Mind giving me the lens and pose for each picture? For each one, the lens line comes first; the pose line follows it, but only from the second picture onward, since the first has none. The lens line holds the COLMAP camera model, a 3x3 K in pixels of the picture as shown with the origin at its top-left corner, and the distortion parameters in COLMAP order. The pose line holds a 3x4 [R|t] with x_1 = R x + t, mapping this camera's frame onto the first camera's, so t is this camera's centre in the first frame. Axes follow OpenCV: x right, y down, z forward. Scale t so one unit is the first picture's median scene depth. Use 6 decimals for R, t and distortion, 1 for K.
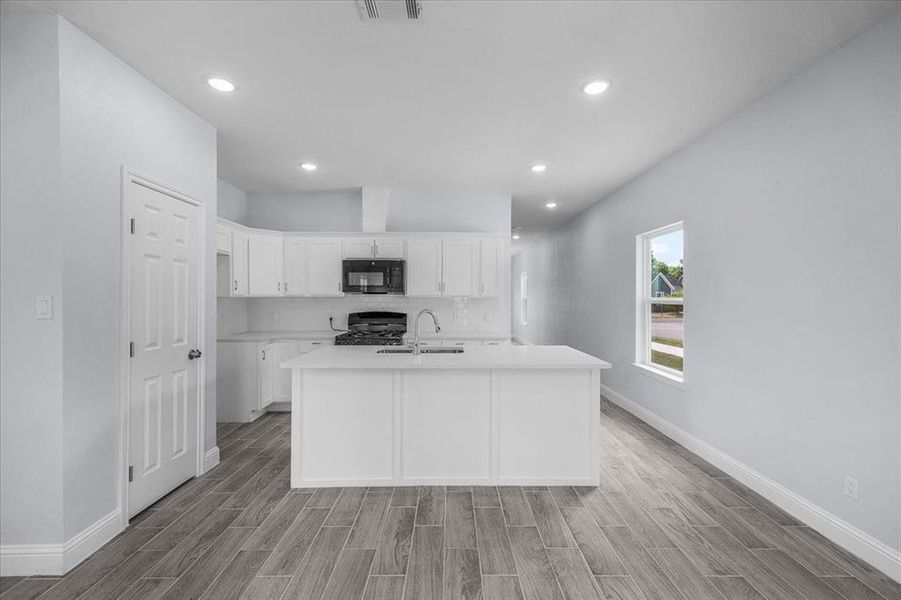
lens RADIAL K [[385.5, 0, 450.6], [0, 385.5, 298.5], [0, 0, 1]] dist [0.007407, -0.000391]
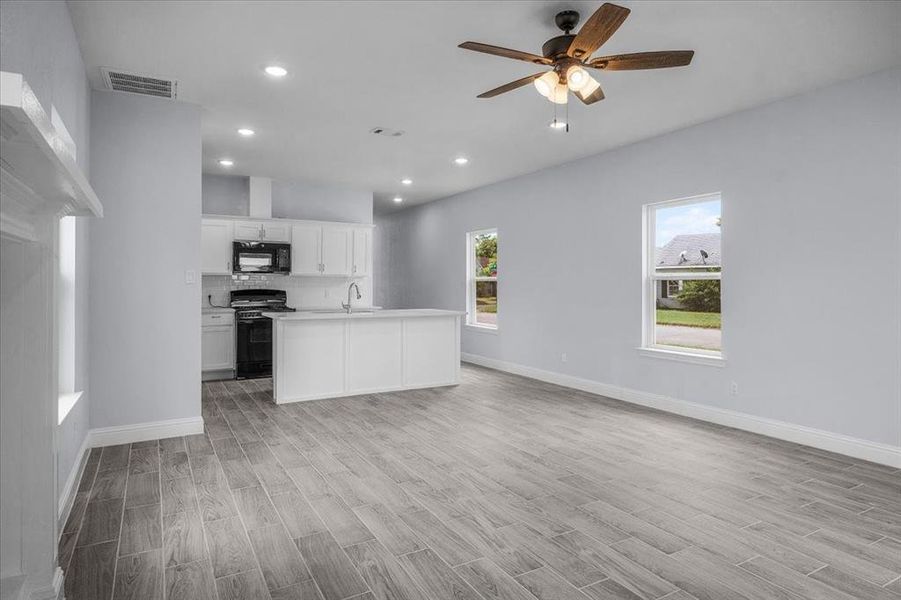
lens RADIAL K [[530.6, 0, 447.7], [0, 530.6, 292.4], [0, 0, 1]] dist [-0.013815, 0.001062]
pose [[0.882766, -0.008624, 0.469733, -0.473429], [0.001922, 0.999889, 0.014746, 0.024860], [-0.469808, -0.012115, 0.882685, -0.652980]]
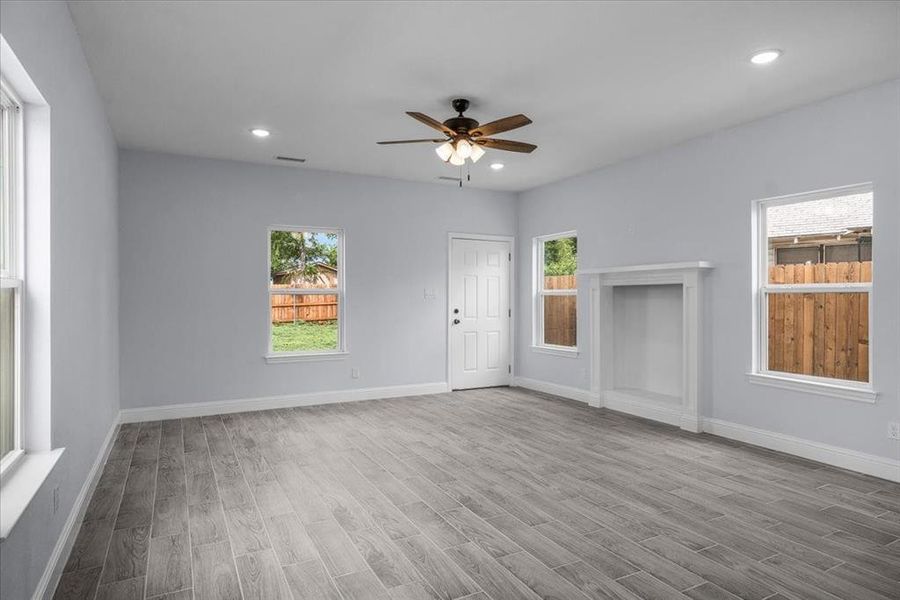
lens RADIAL K [[530.0, 0, 458.4], [0, 530.0, 298.3], [0, 0, 1]] dist [-0.013815, 0.001062]
pose [[-0.882375, -0.000256, -0.470546, 0.371321], [-0.002955, 0.999983, 0.004996, 0.021523], [0.470537, 0.005799, -0.882361, 0.614750]]
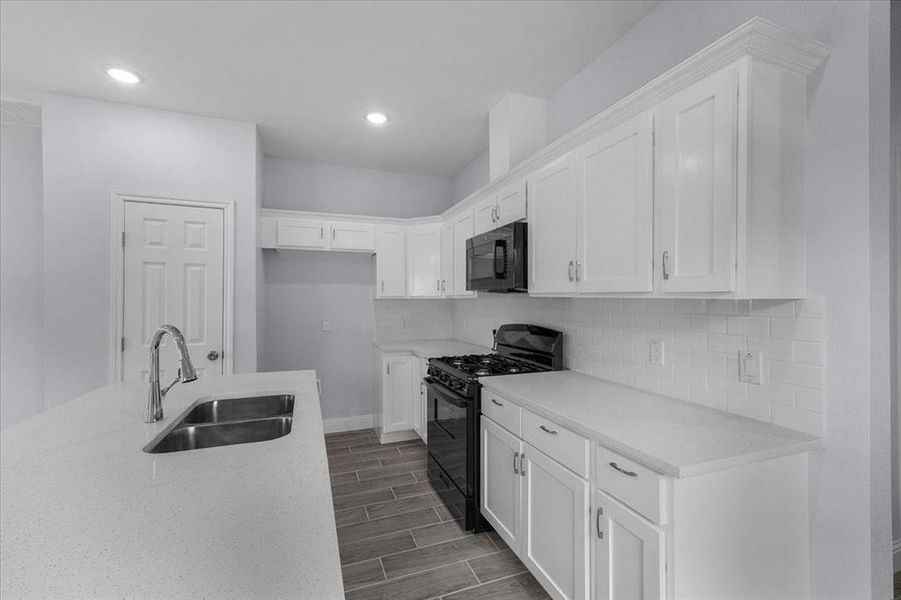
lens RADIAL K [[385.5, 0, 453.7], [0, 385.5, 299.5], [0, 0, 1]] dist [0.007407, -0.000391]
pose [[0.343366, -0.000632, -0.939202, 0.323980], [-0.000416, 1.000000, -0.000825, -0.001453], [0.939202, 0.000674, 0.343365, 0.796014]]
